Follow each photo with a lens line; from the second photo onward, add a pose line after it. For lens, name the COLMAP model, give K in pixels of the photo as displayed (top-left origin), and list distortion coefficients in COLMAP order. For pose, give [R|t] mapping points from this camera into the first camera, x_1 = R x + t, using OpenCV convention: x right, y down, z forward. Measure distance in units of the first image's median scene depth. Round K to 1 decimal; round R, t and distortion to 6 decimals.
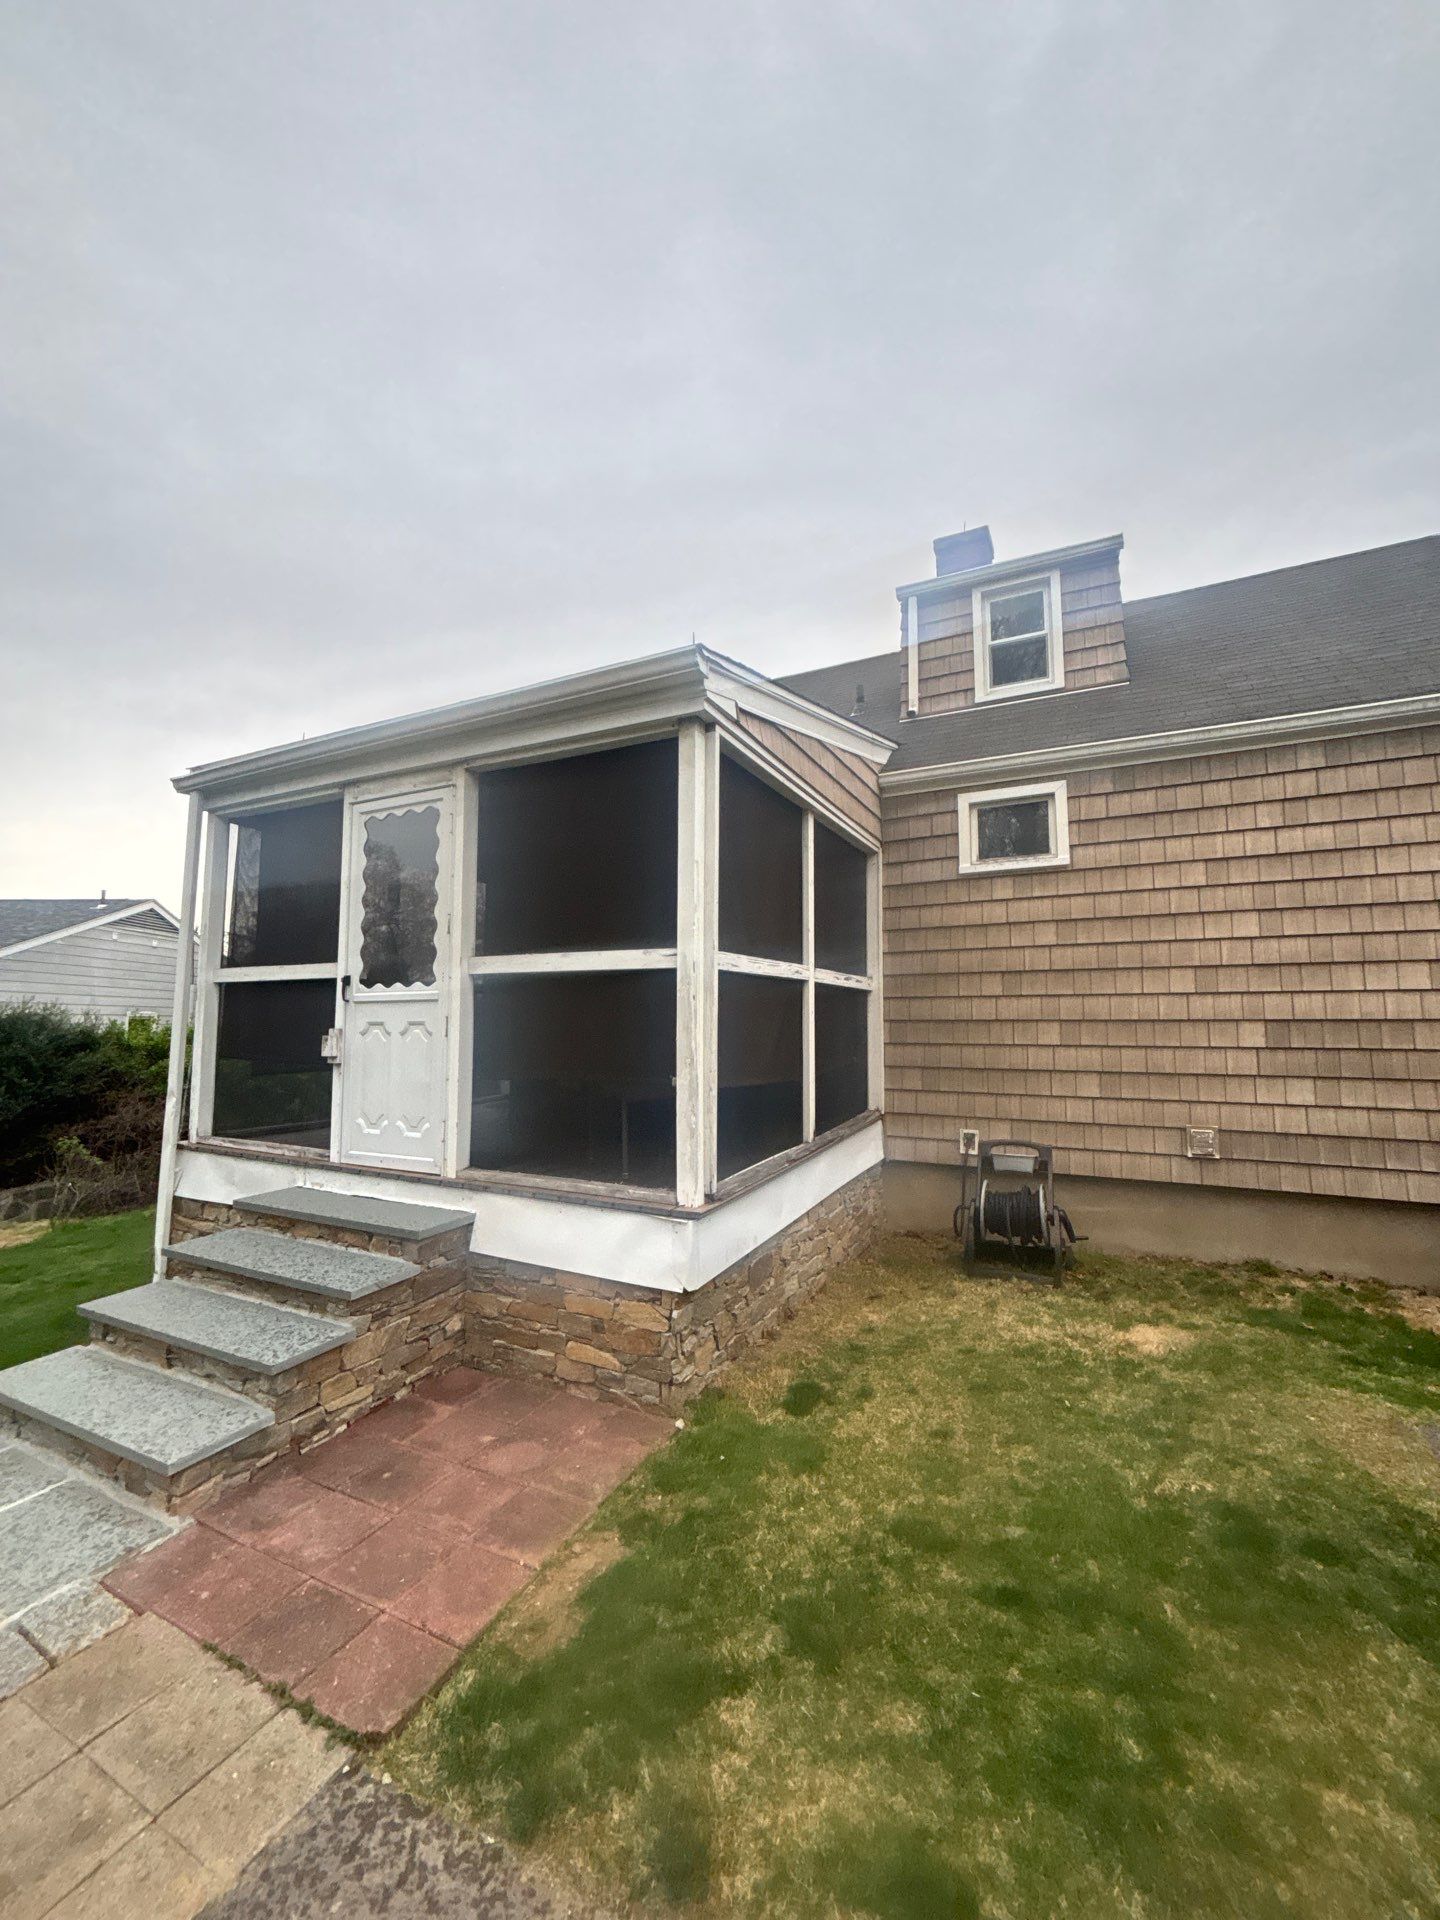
lens RADIAL K [[775.7, 0, 720.0], [0, 775.7, 960.0], [0, 0, 1]] dist [0.001824, -0.000223]
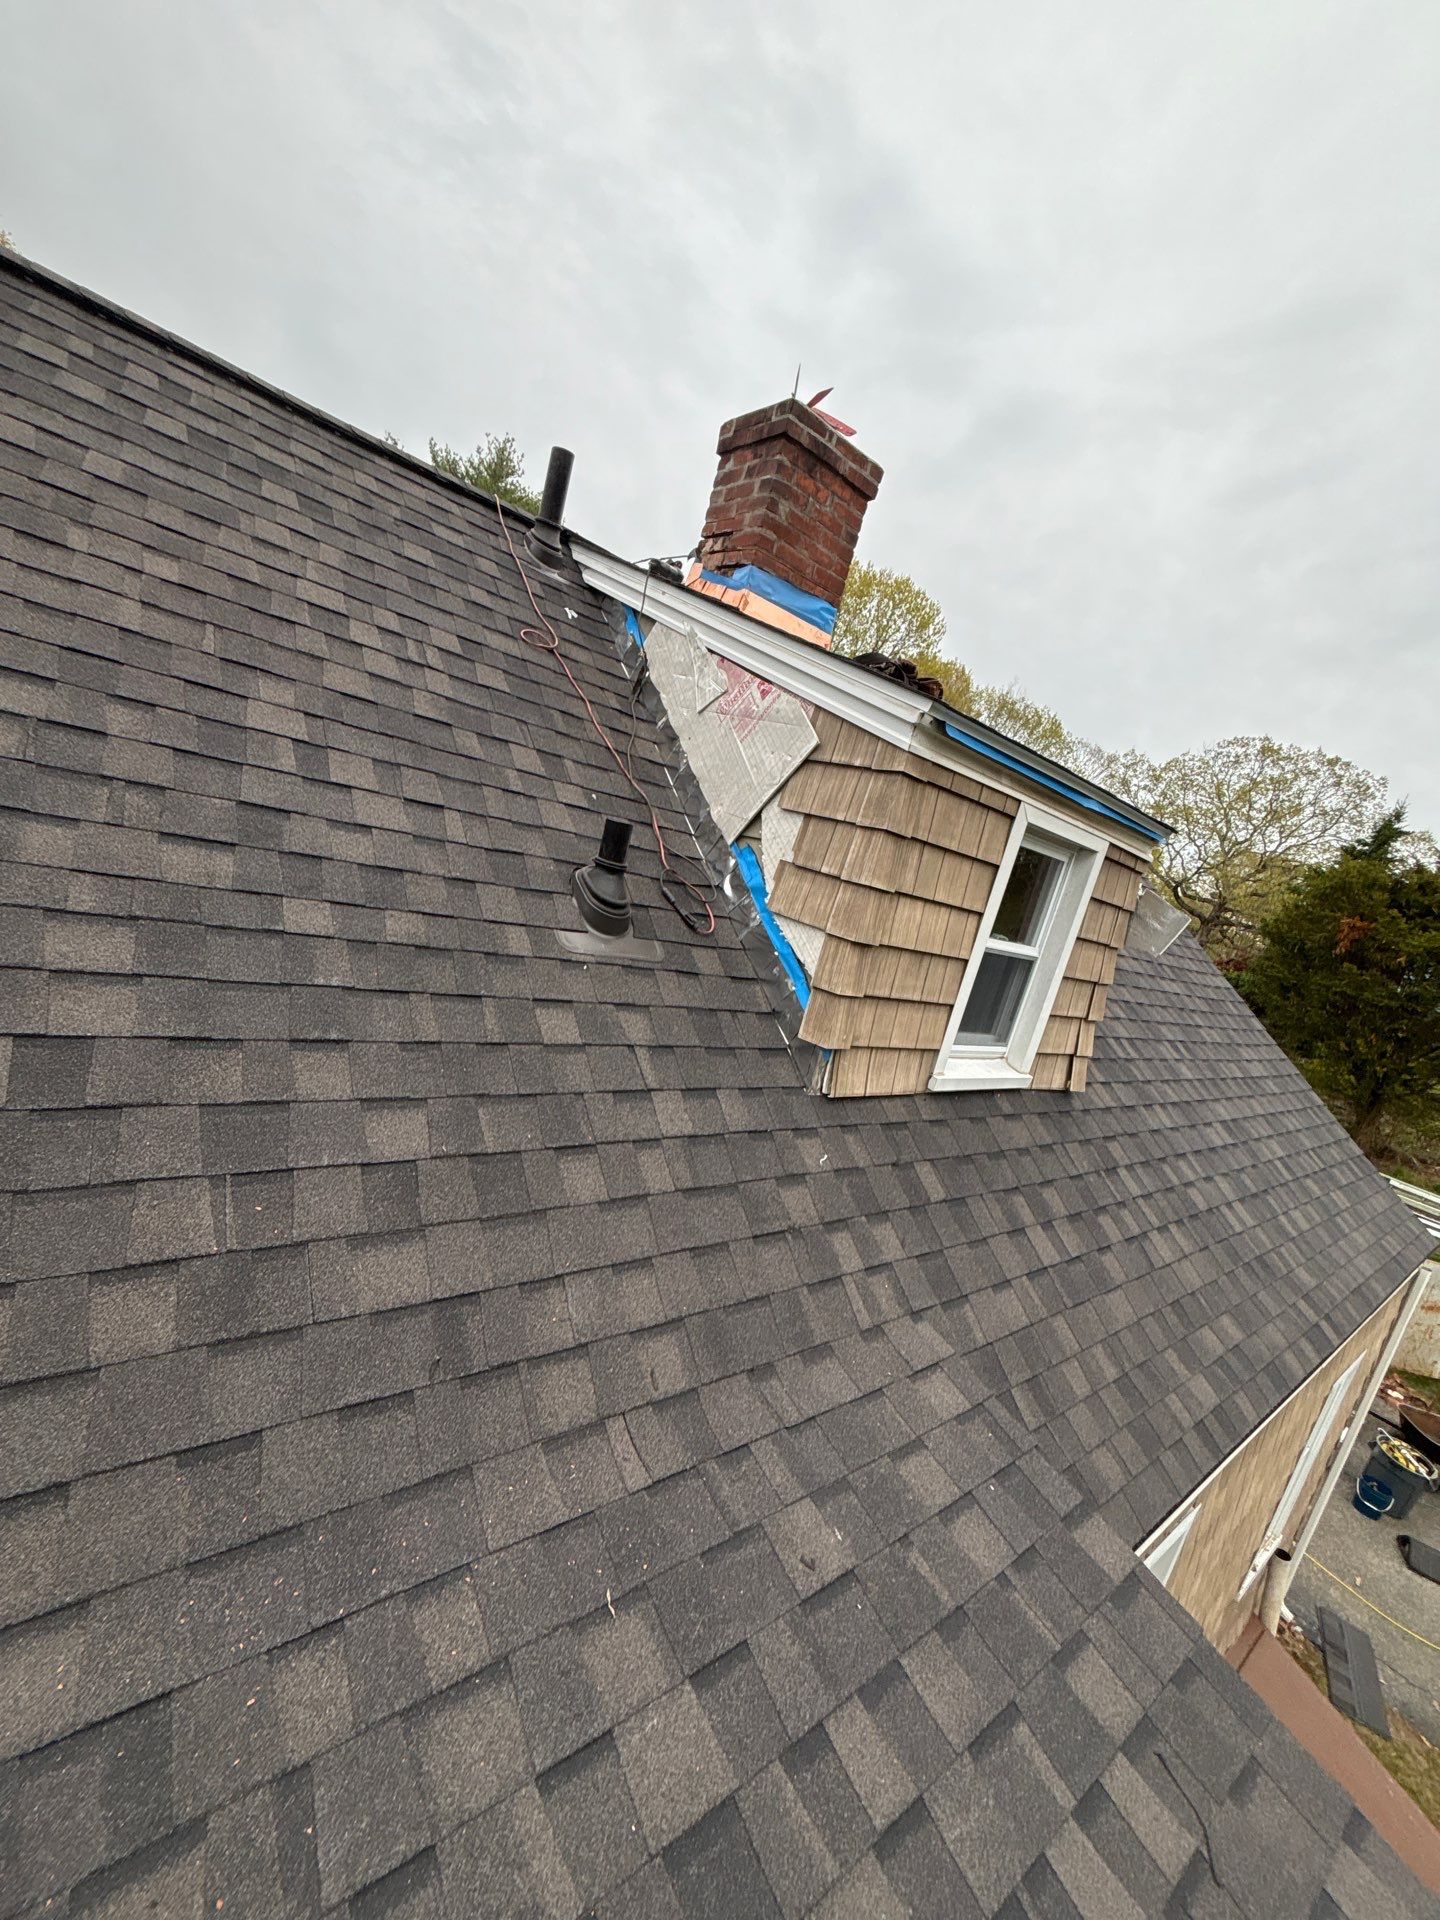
lens RADIAL K [[788.8, 0, 725.6], [0, 788.8, 949.2], [0, 0, 1]] dist [-0.000924, -0.000171]
pose [[0.398829, -0.042472, 0.916041, -0.137520], [-0.332958, 0.924049, 0.187807, -0.613815], [-0.854444, -0.379906, 0.354396, 1.352034]]
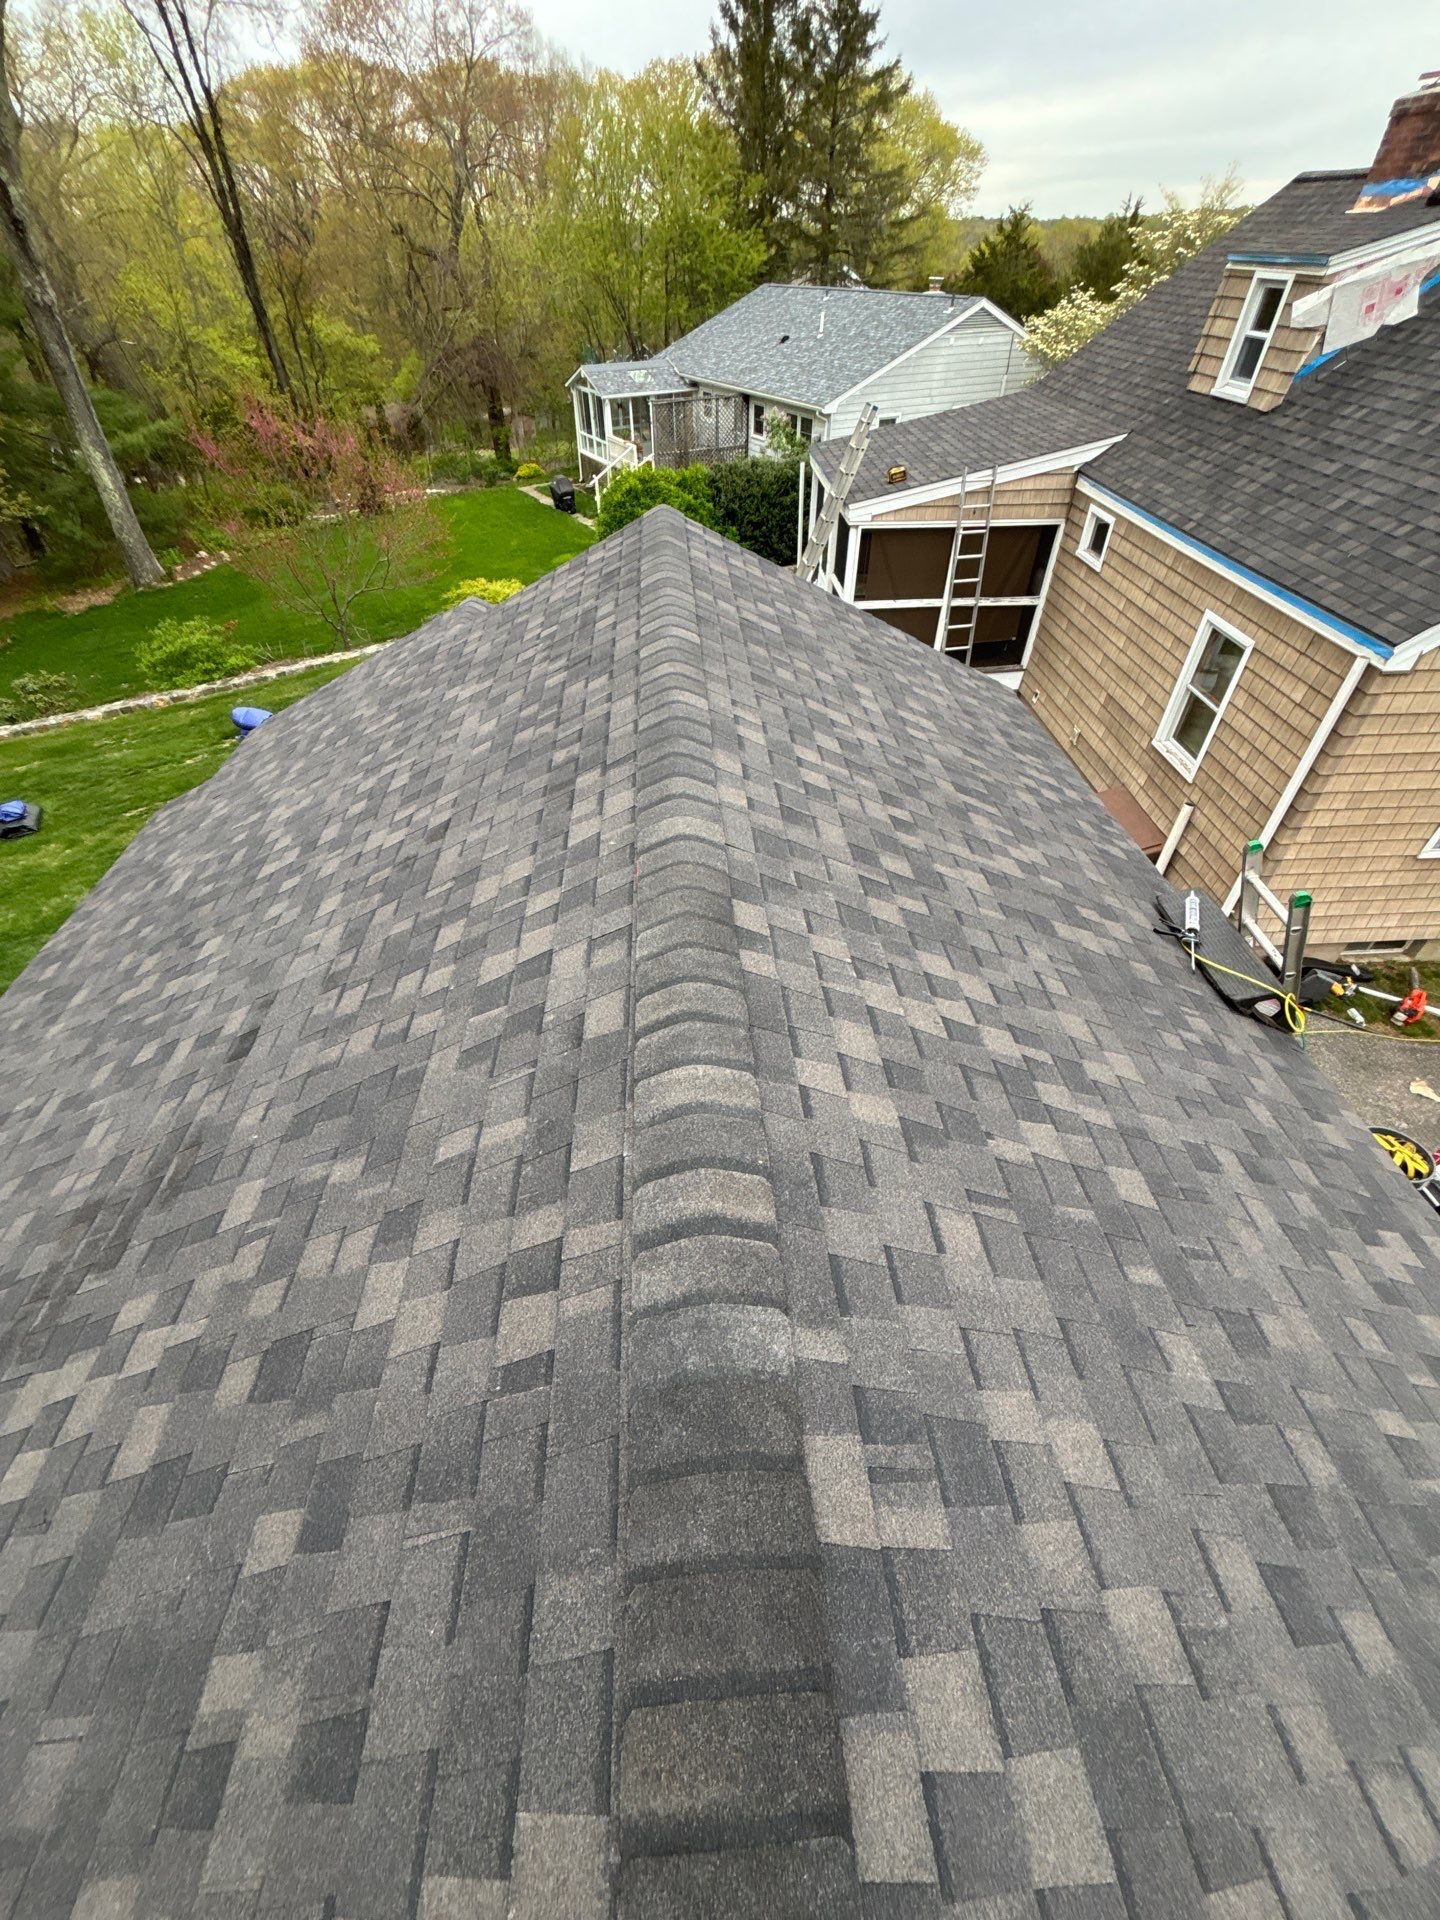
lens RADIAL K [[753.4, 0, 730.0], [0, 753.4, 974.8], [0, 0, 1]] dist [-0.001985, -0.000285]
pose [[0.501844, 0.601954, -0.621131, 1.843966], [0.085489, 0.680071, 0.728145, -0.924011], [0.860723, -0.418515, 0.289829, -0.720335]]
